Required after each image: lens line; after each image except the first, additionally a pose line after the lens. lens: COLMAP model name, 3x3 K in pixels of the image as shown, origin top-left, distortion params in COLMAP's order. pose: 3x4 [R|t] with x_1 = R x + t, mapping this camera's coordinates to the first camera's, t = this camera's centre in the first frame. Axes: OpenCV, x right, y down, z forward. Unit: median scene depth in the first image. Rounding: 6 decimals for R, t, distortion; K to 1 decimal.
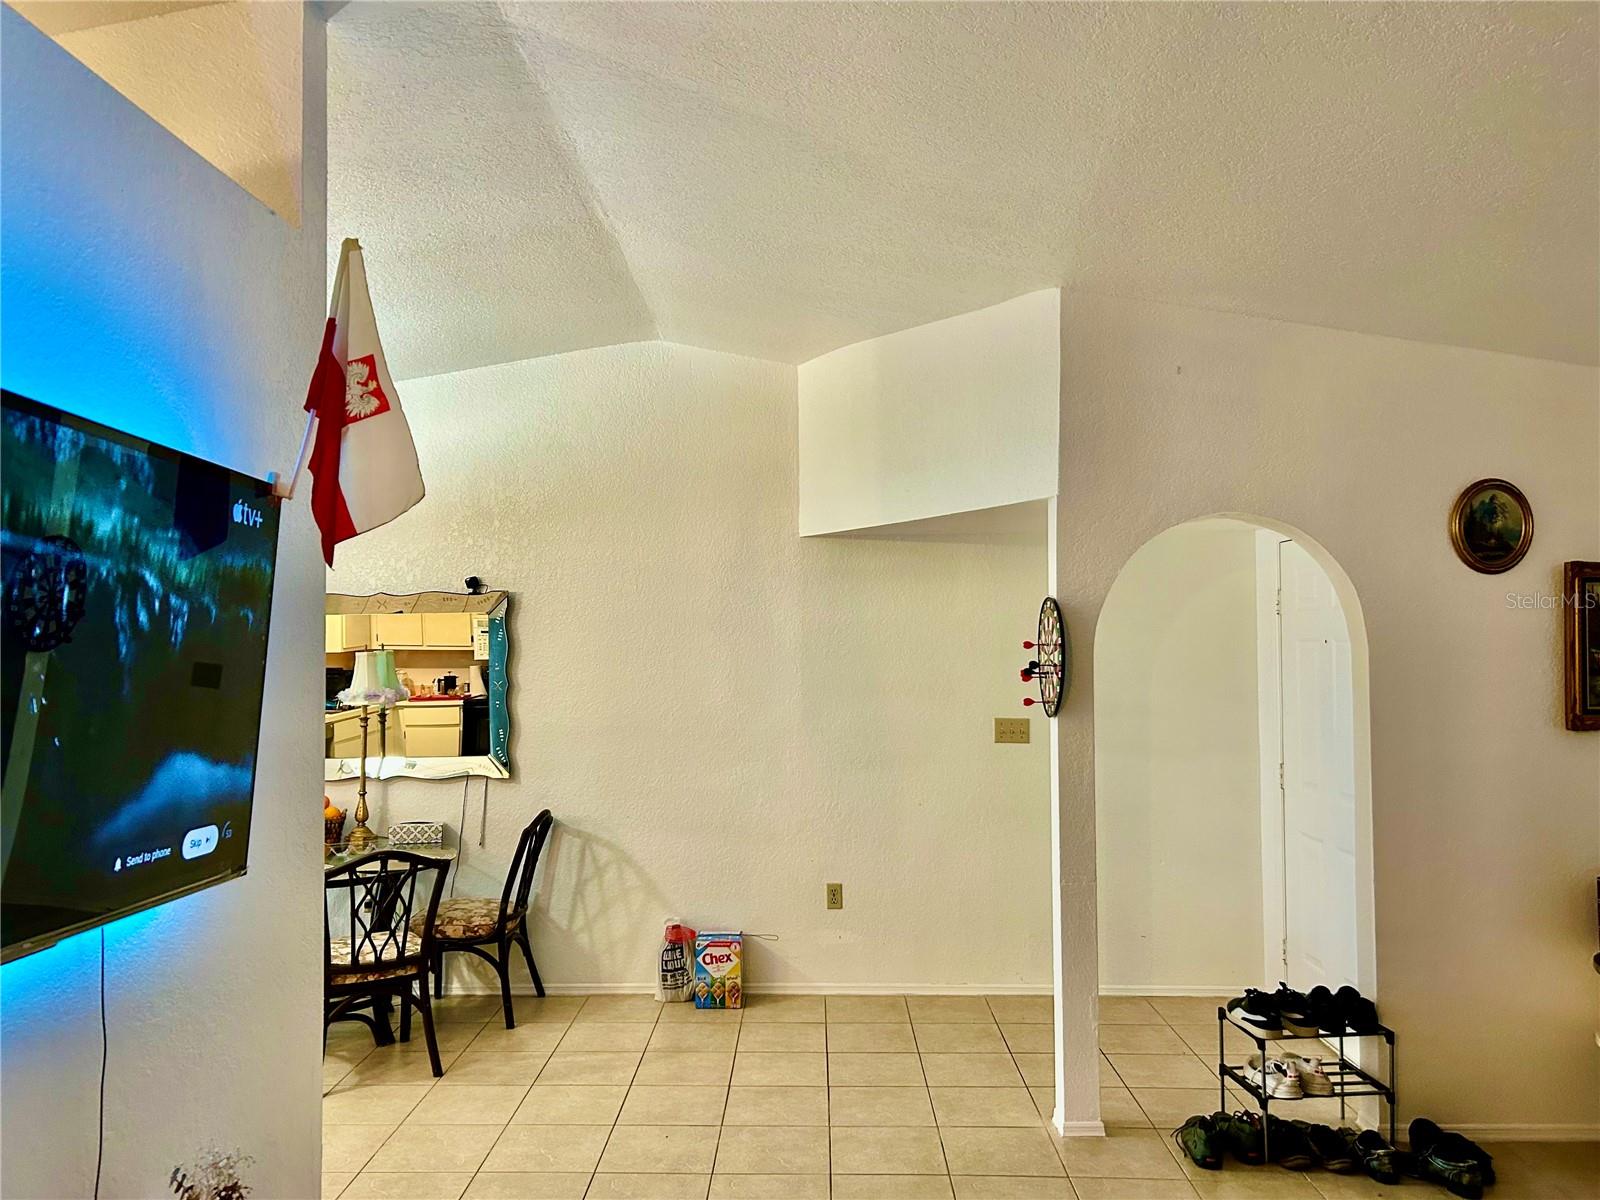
lens RADIAL K [[1208.2, 0, 795.7], [0, 1208.2, 605.5], [0, 0, 1]] dist [0.056639, -0.061616]
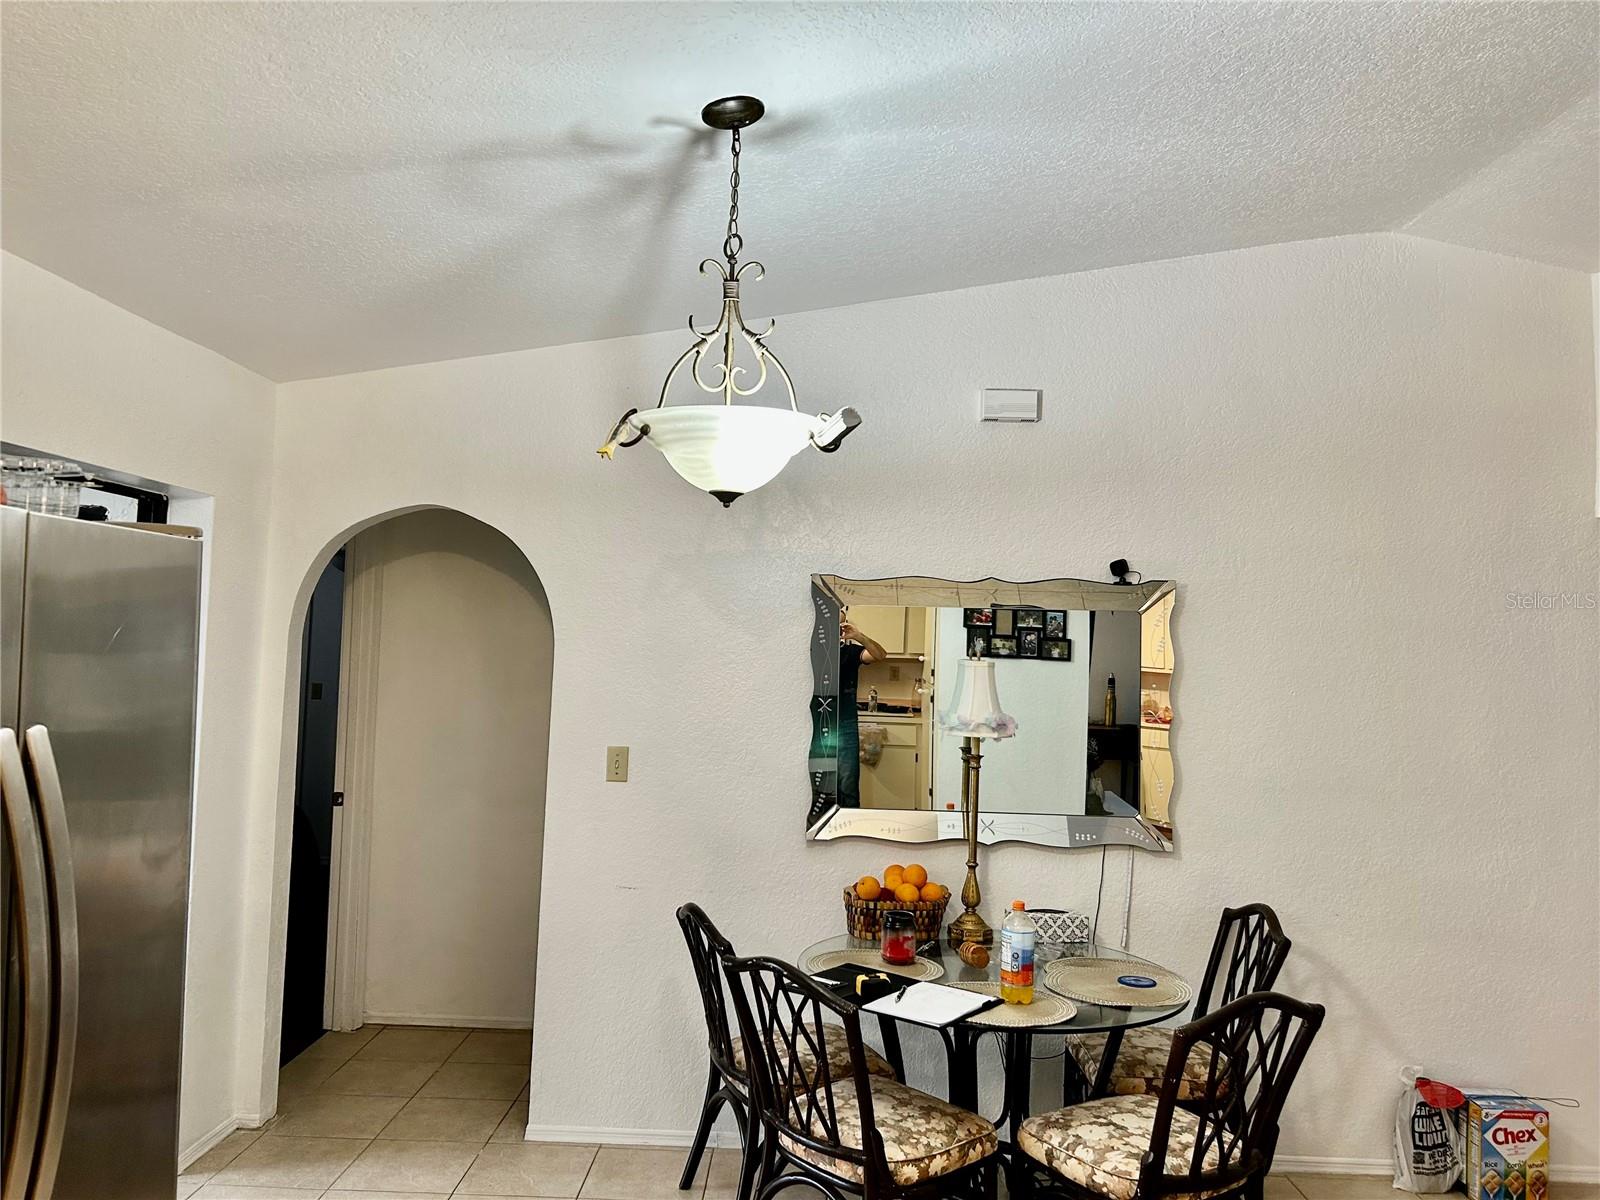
lens RADIAL K [[1208.2, 0, 795.7], [0, 1208.2, 605.5], [0, 0, 1]] dist [0.056639, -0.061616]
pose [[0.999071, 0.040485, 0.014735, -0.479687], [-0.040363, 0.999149, -0.008527, 0.017126], [-0.015068, 0.007924, 0.999855, 0.316617]]
